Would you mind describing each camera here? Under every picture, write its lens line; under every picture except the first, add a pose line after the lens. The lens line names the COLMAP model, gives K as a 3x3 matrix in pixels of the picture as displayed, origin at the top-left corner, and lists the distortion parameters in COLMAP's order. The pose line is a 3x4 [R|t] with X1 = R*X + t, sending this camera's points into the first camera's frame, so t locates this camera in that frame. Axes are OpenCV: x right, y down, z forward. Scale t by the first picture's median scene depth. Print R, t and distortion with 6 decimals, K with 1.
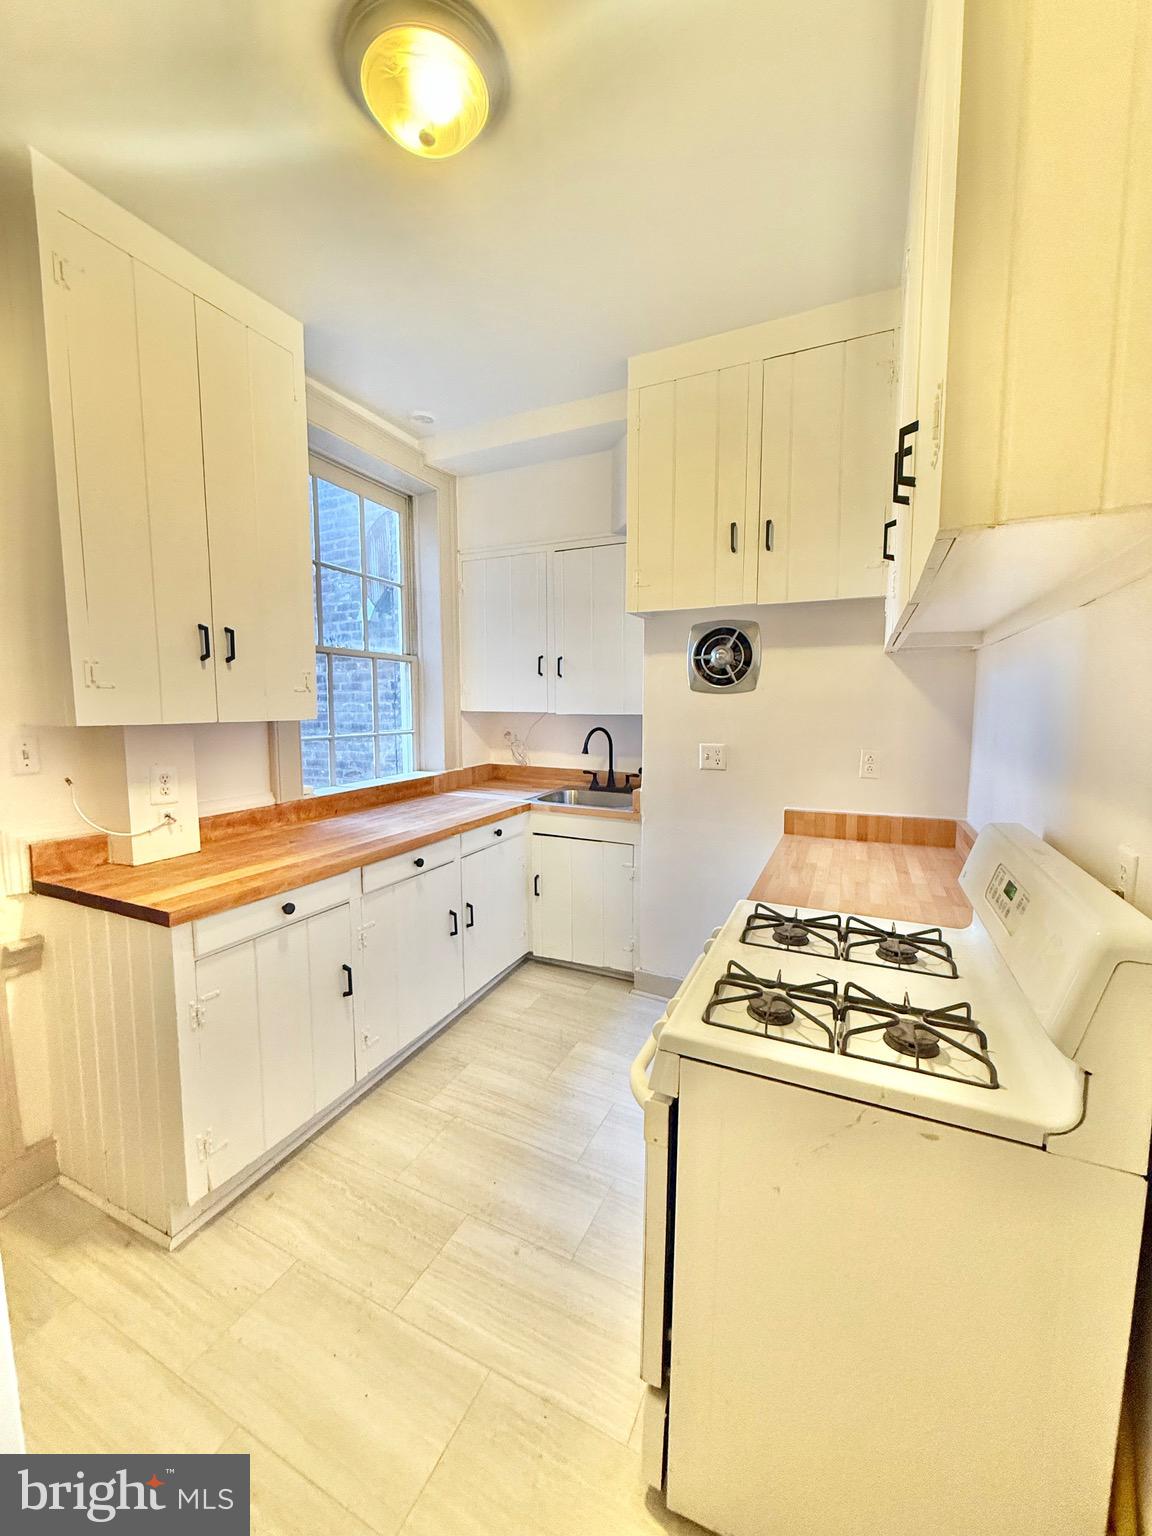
lens RADIAL K [[610.4, 0, 575.3], [0, 610.4, 763.5], [0, 0, 1]] dist [-0.000880, 0.000421]
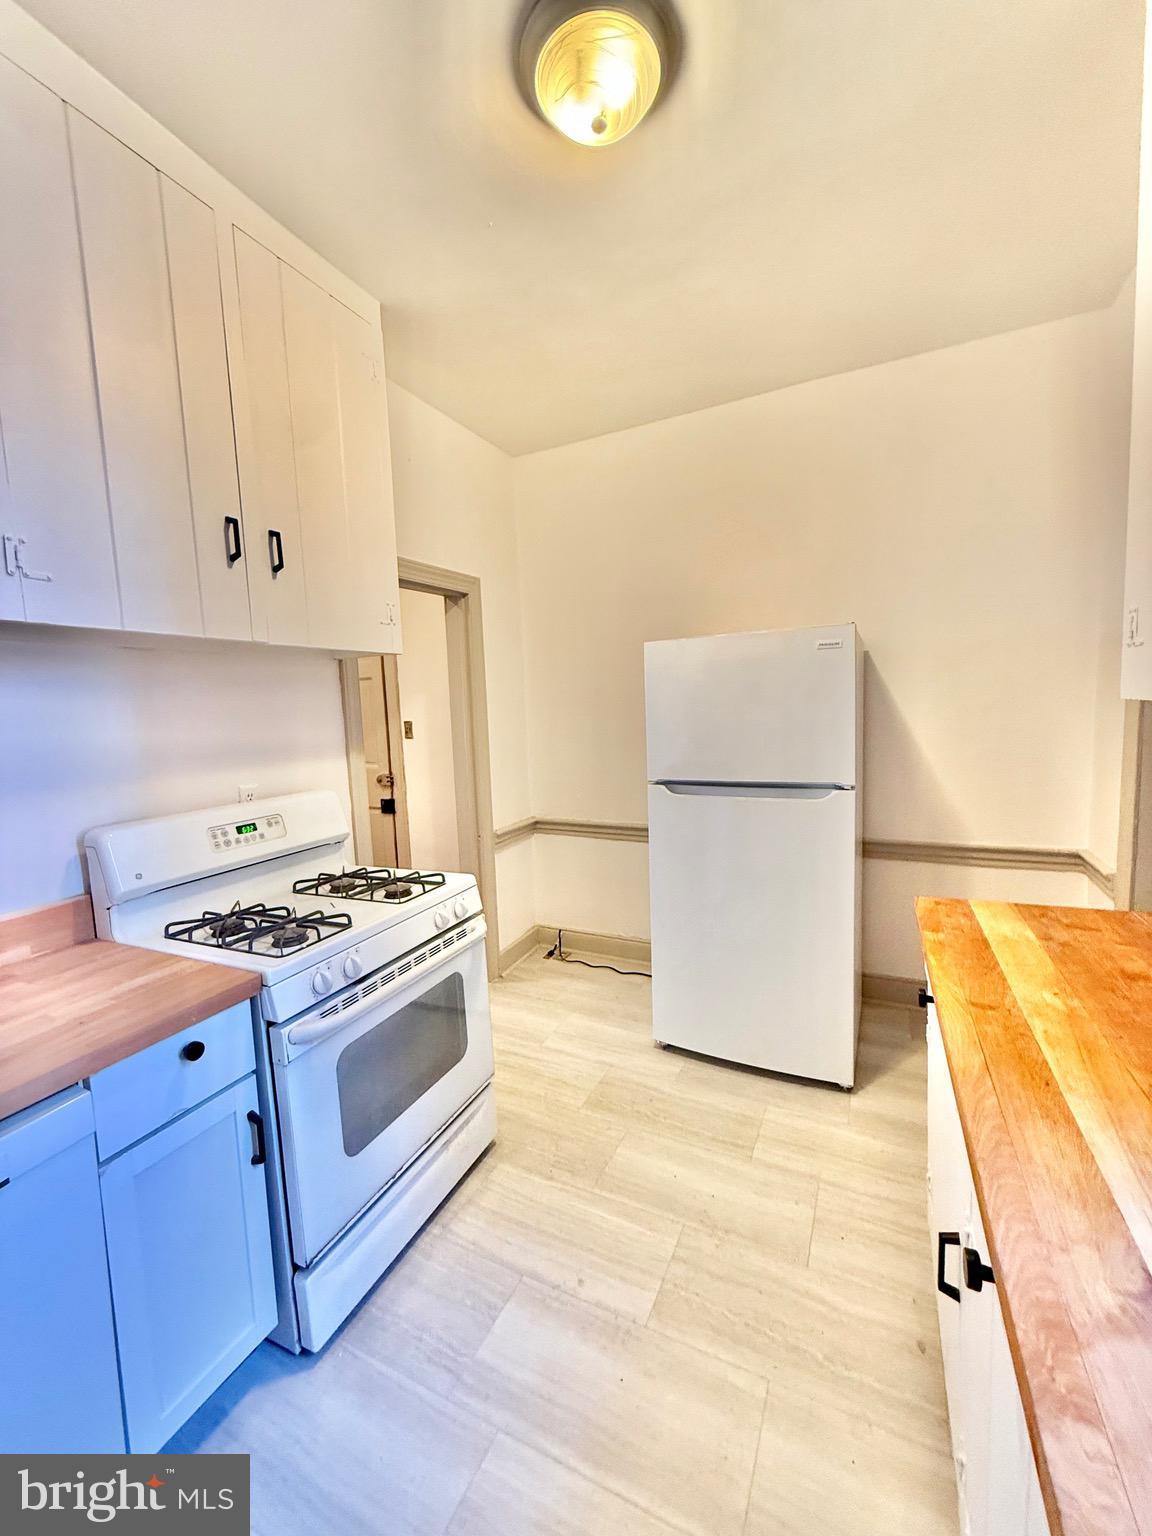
lens RADIAL K [[610.4, 0, 575.3], [0, 610.4, 763.5], [0, 0, 1]] dist [-0.000880, 0.000421]
pose [[-0.998872, 0.044460, 0.016694, -0.091164], [0.046887, 0.979100, 0.197903, -0.108752], [-0.007546, 0.198462, -0.980080, 1.156147]]
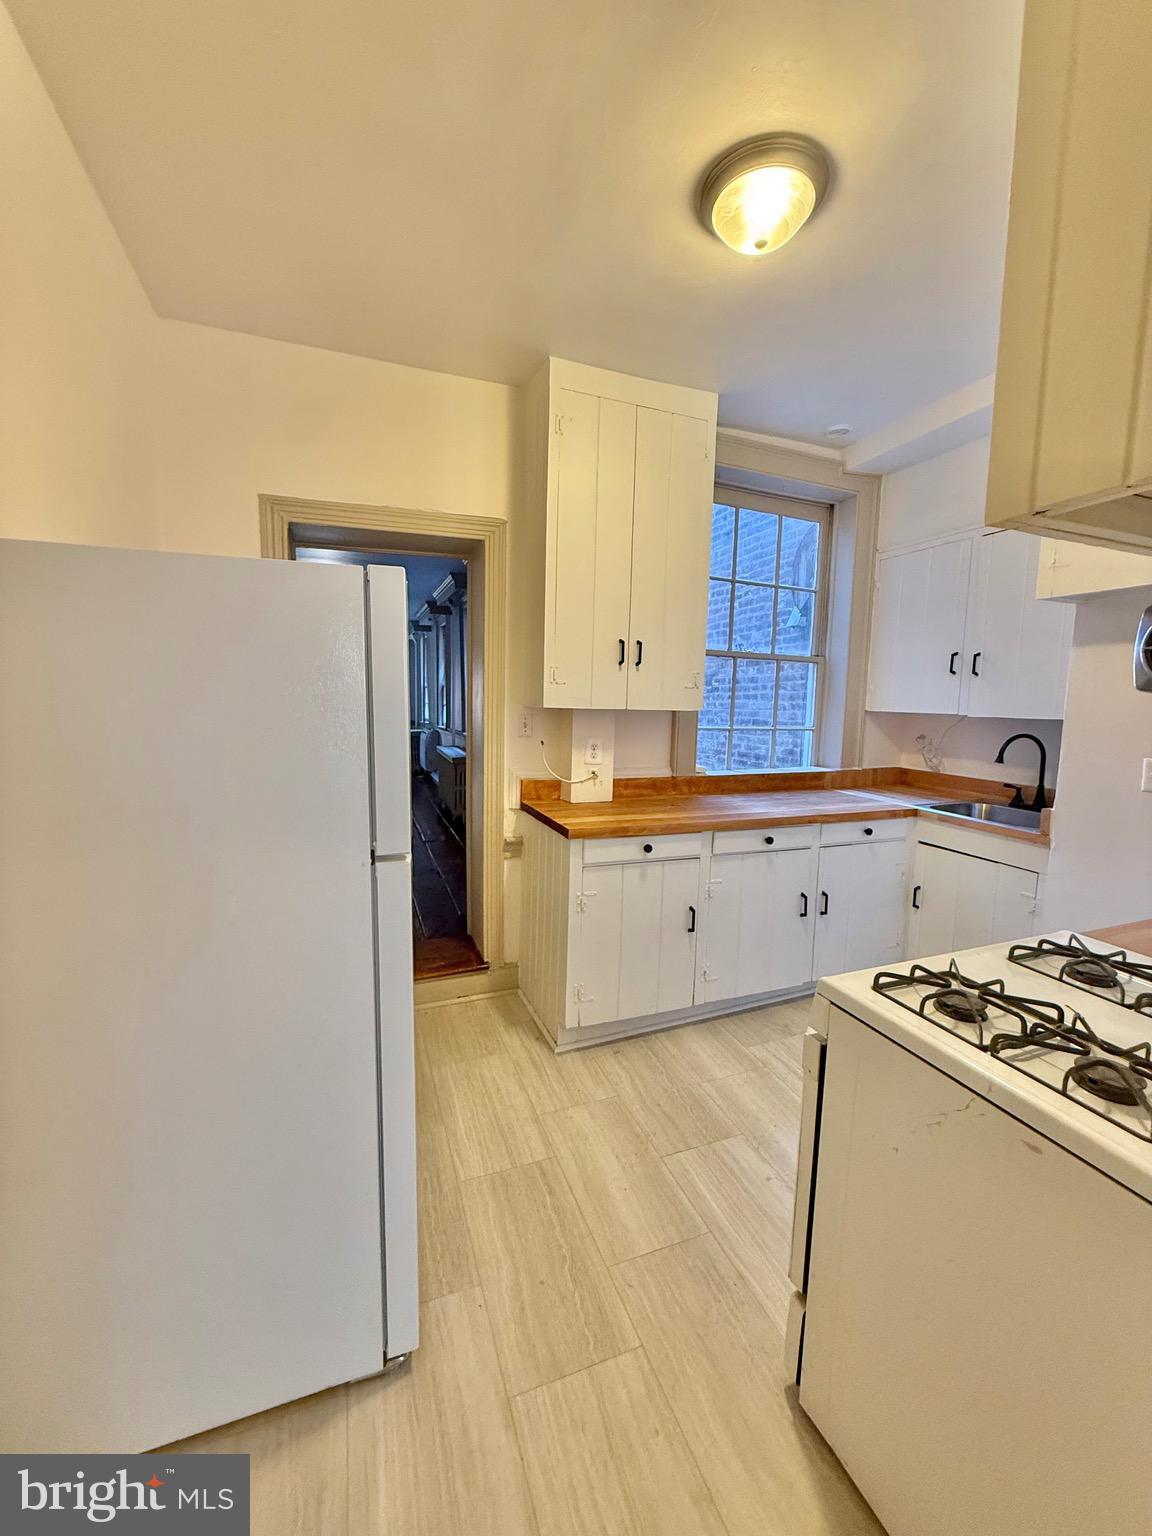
lens RADIAL K [[610.4, 0, 575.3], [0, 610.4, 763.5], [0, 0, 1]] dist [-0.000880, 0.000421]
pose [[0.726218, 0.088208, -0.681782, 0.229349], [-0.091830, 0.995293, 0.030954, 0.018295], [0.681303, 0.040129, 0.730901, -0.071269]]
